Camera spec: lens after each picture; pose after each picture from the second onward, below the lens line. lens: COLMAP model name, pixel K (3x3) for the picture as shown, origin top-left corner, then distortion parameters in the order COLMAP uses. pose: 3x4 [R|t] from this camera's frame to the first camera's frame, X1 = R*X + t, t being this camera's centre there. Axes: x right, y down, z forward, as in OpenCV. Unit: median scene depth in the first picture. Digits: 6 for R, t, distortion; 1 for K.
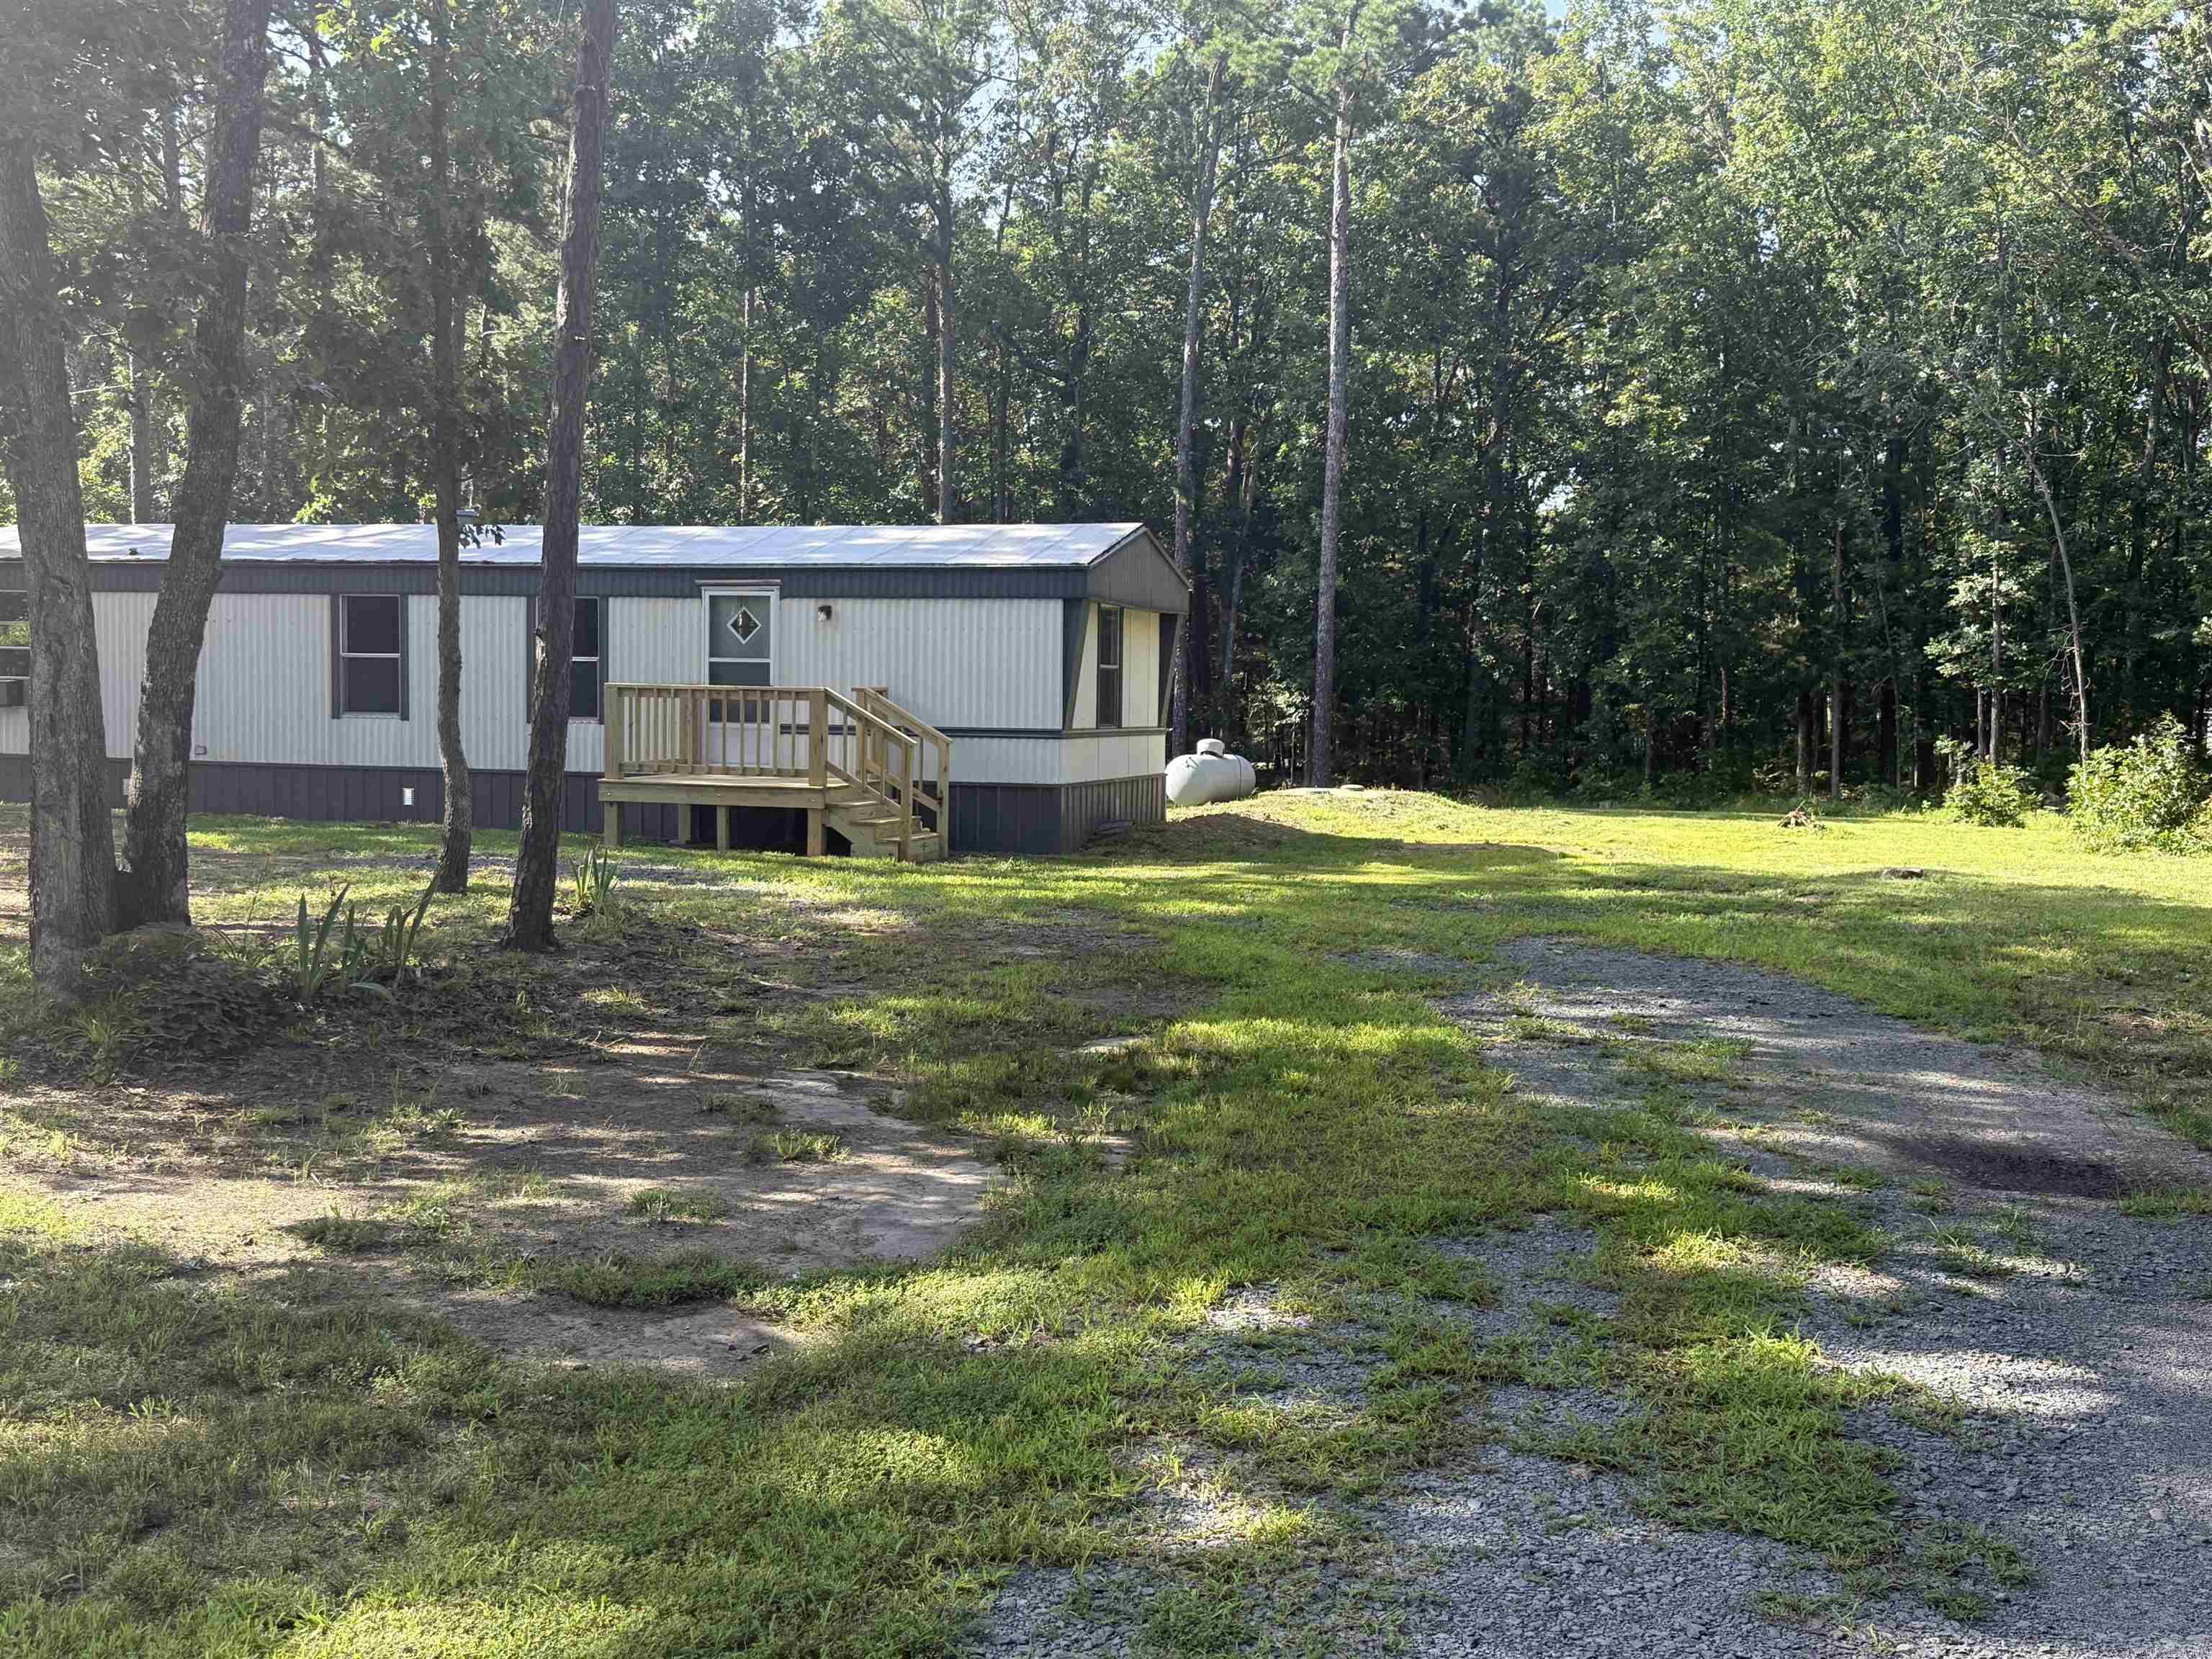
lens RADIAL K [[2338.1, 0, 1109.0], [0, 2338.1, 839.7], [0, 0, 1]] dist [0.142145, 0.000000]
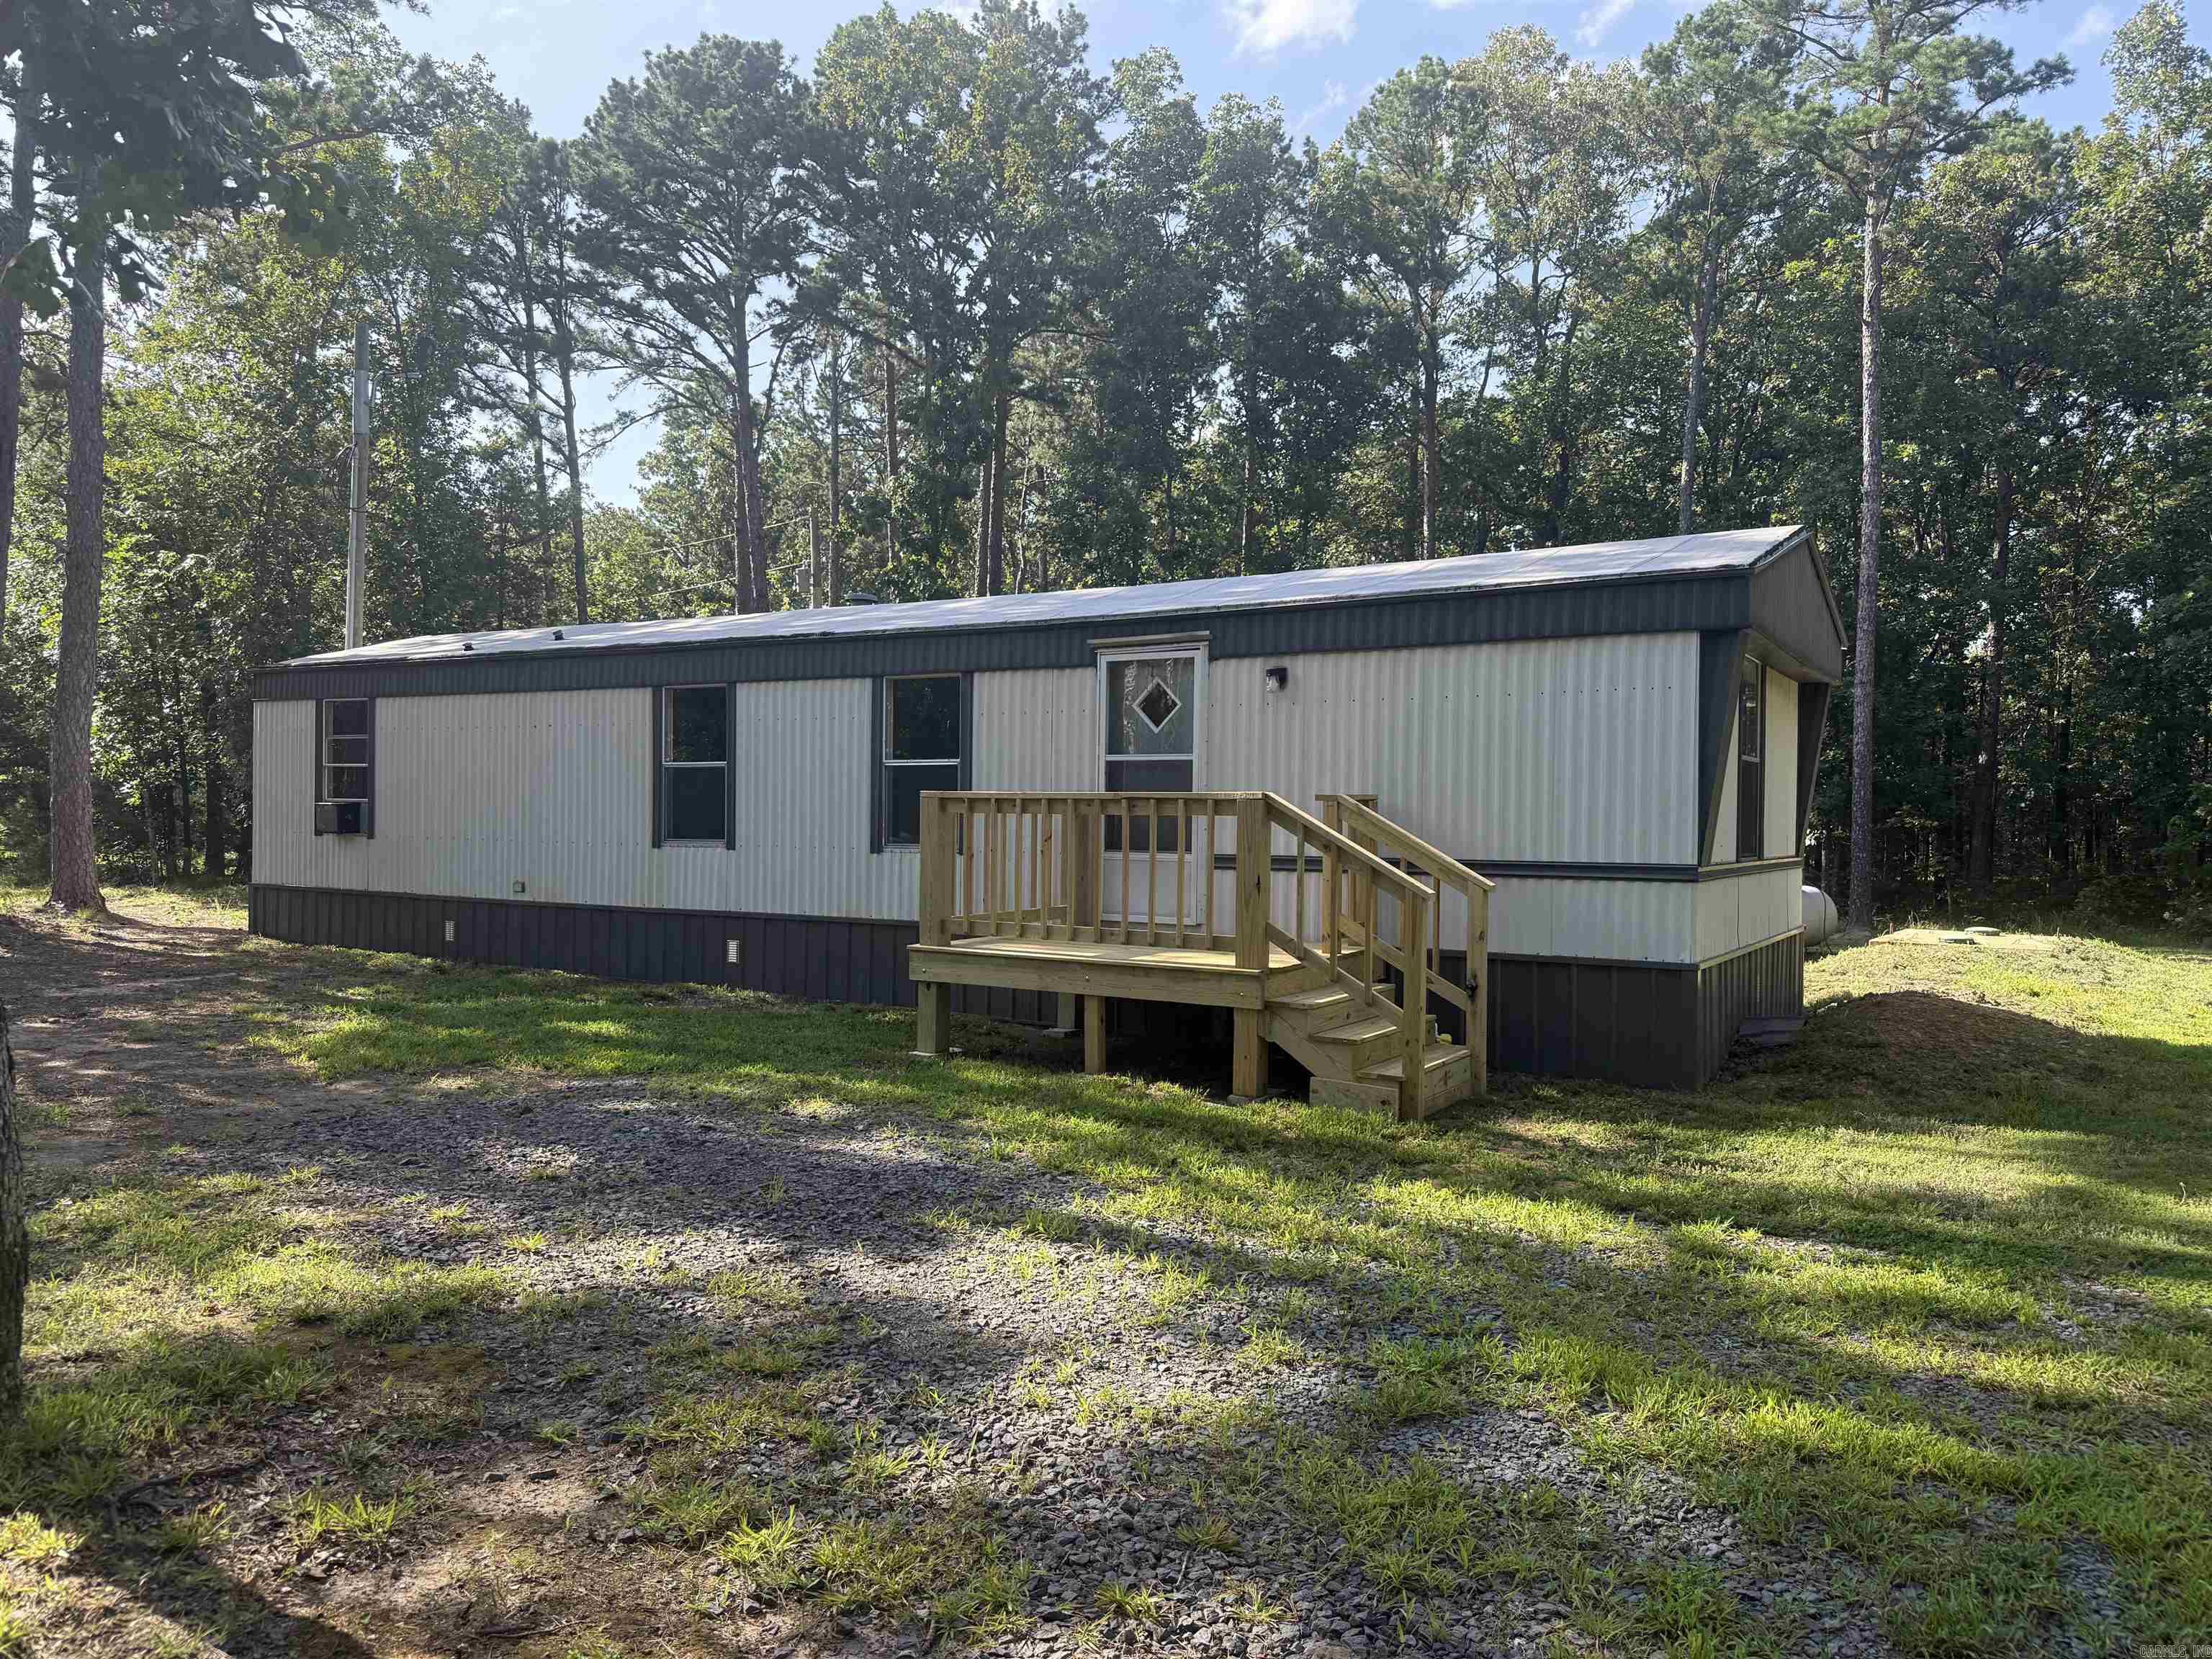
lens RADIAL K [[1565.6, 0, 1117.7], [0, 1565.6, 831.8], [0, 0, 1]] dist [0.091529, -0.095996]
pose [[0.968553, -0.003030, -0.248788, -0.056145], [-0.011108, 0.998402, -0.055405, -0.030791], [0.248559, 0.056427, 0.966972, 0.567407]]
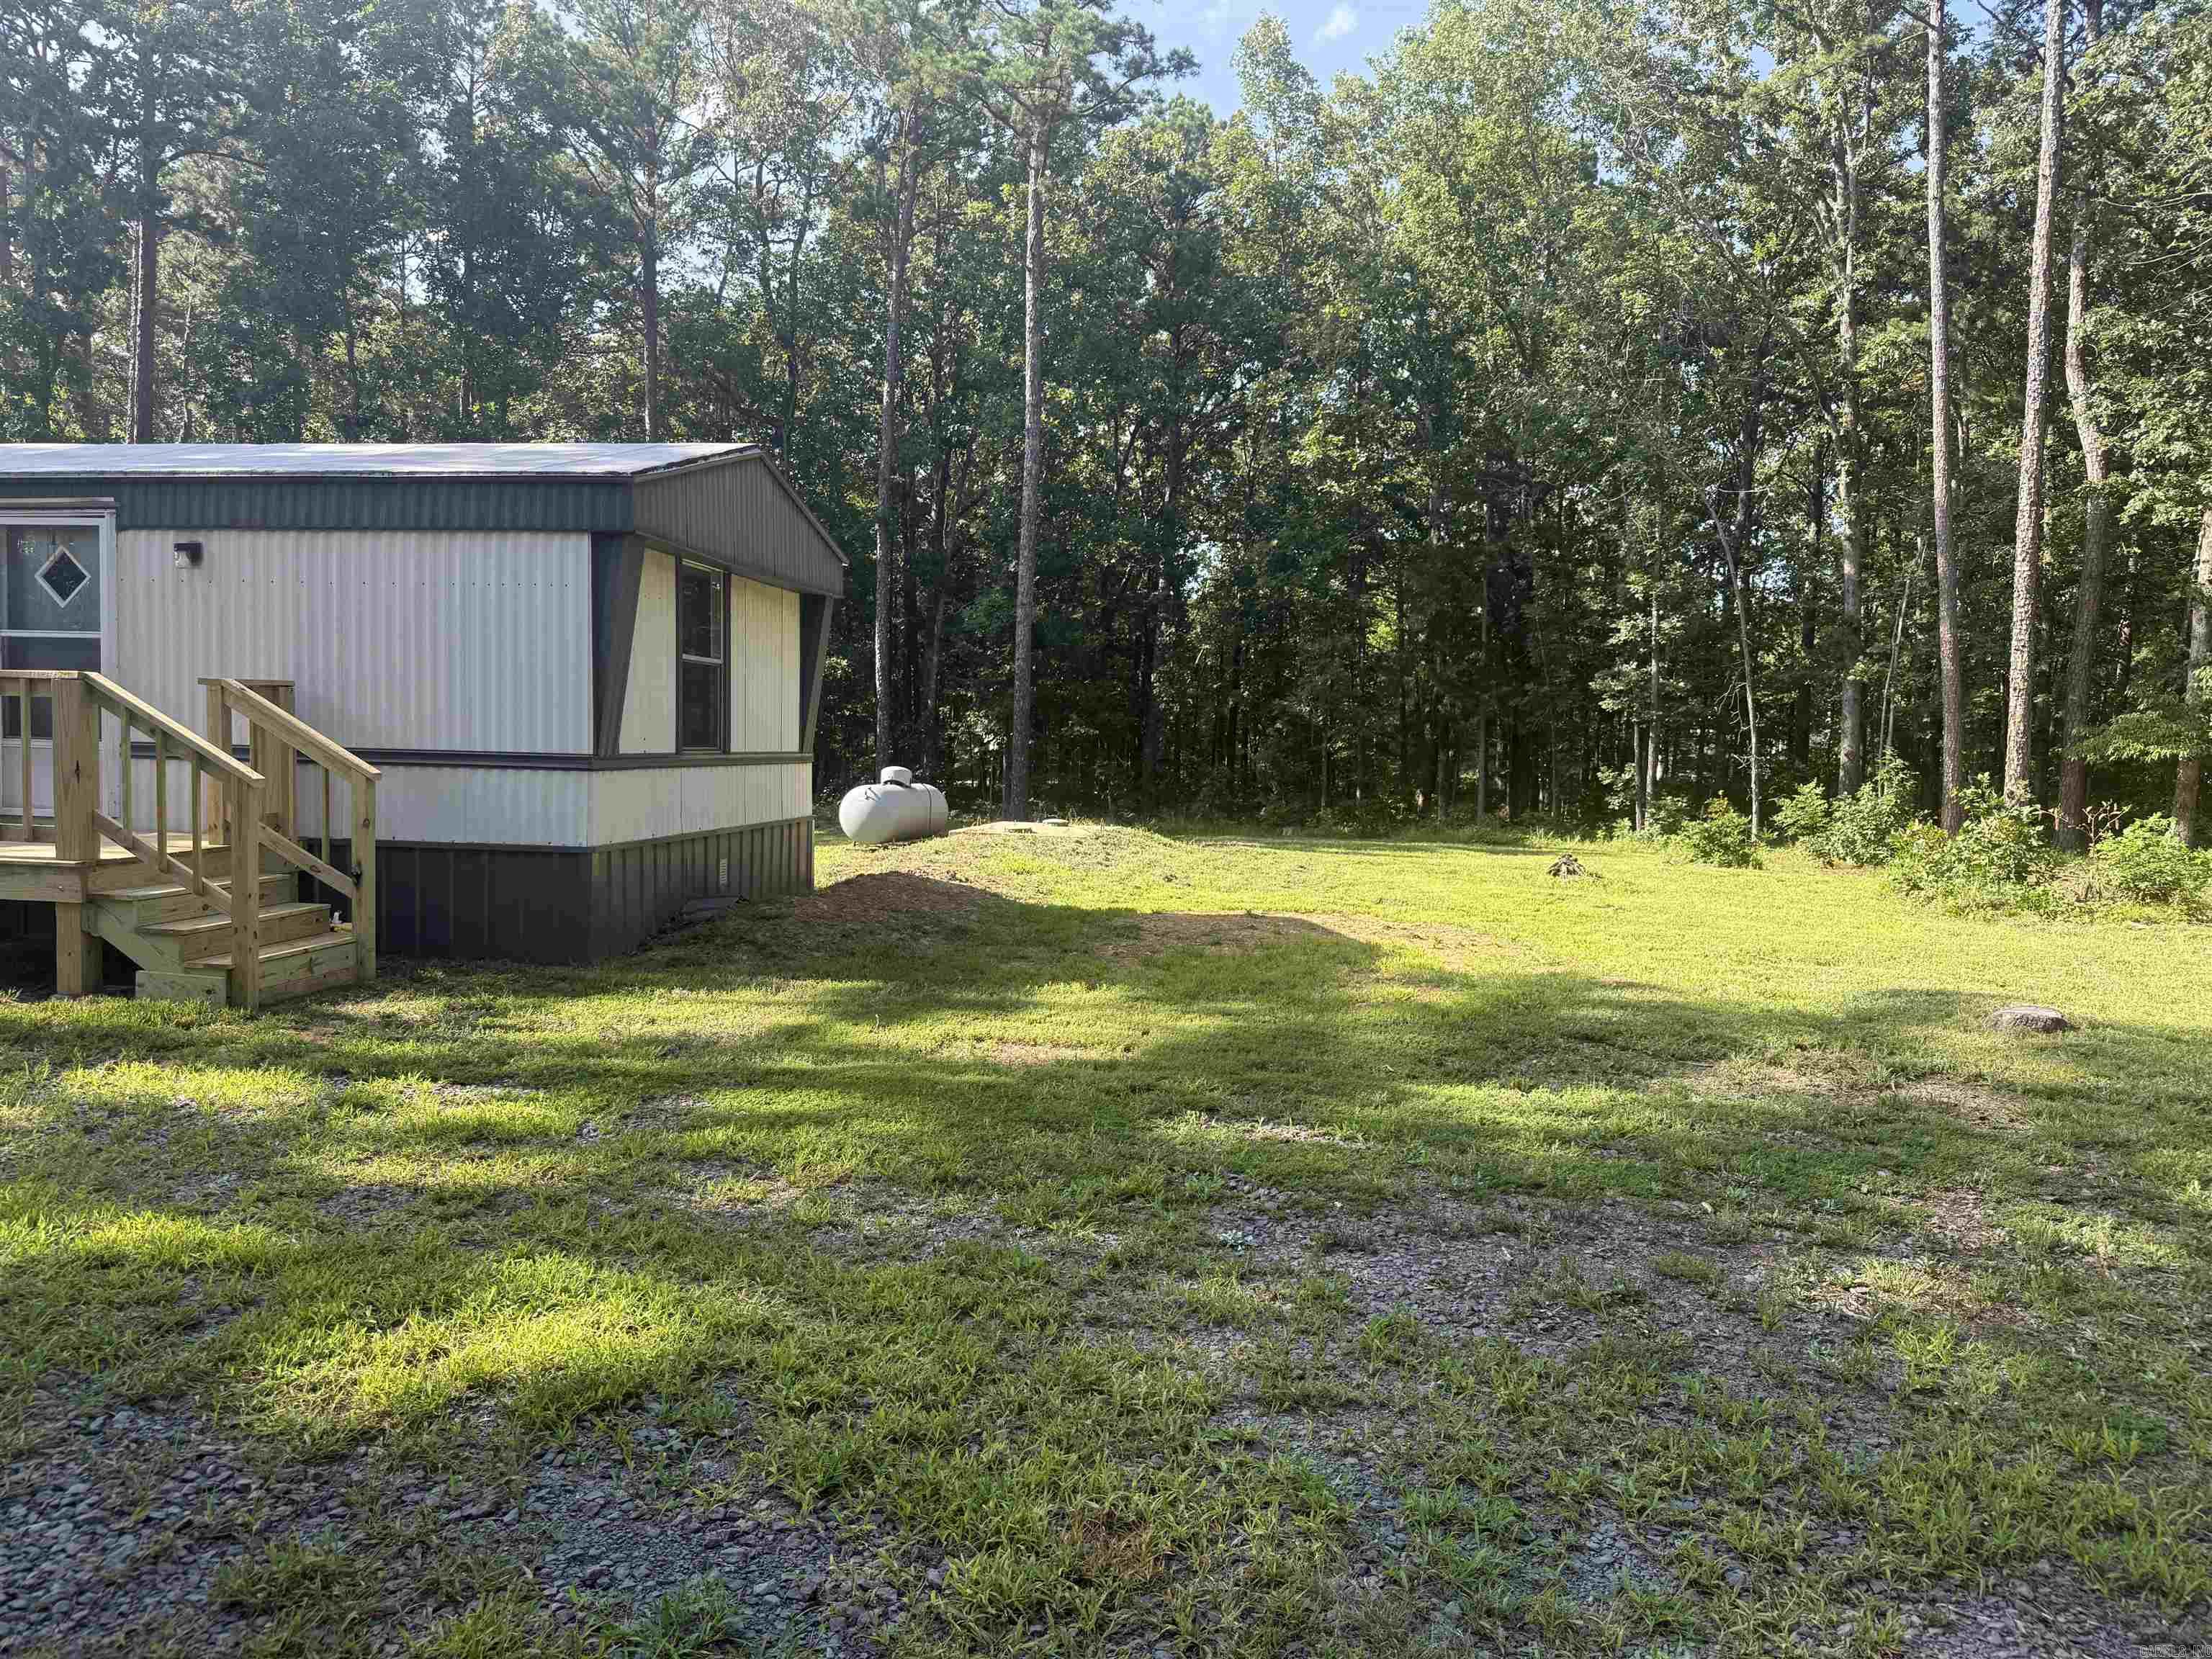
lens RADIAL K [[1565.6, 0, 1106.9], [0, 1565.6, 831.7], [0, 0, 1]] dist [0.091529, -0.095996]
pose [[0.988746, -0.000193, 0.149604, 0.045871], [-0.000117, 0.999998, 0.002068, -0.026865], [-0.149604, -0.002062, 0.988744, 0.551235]]
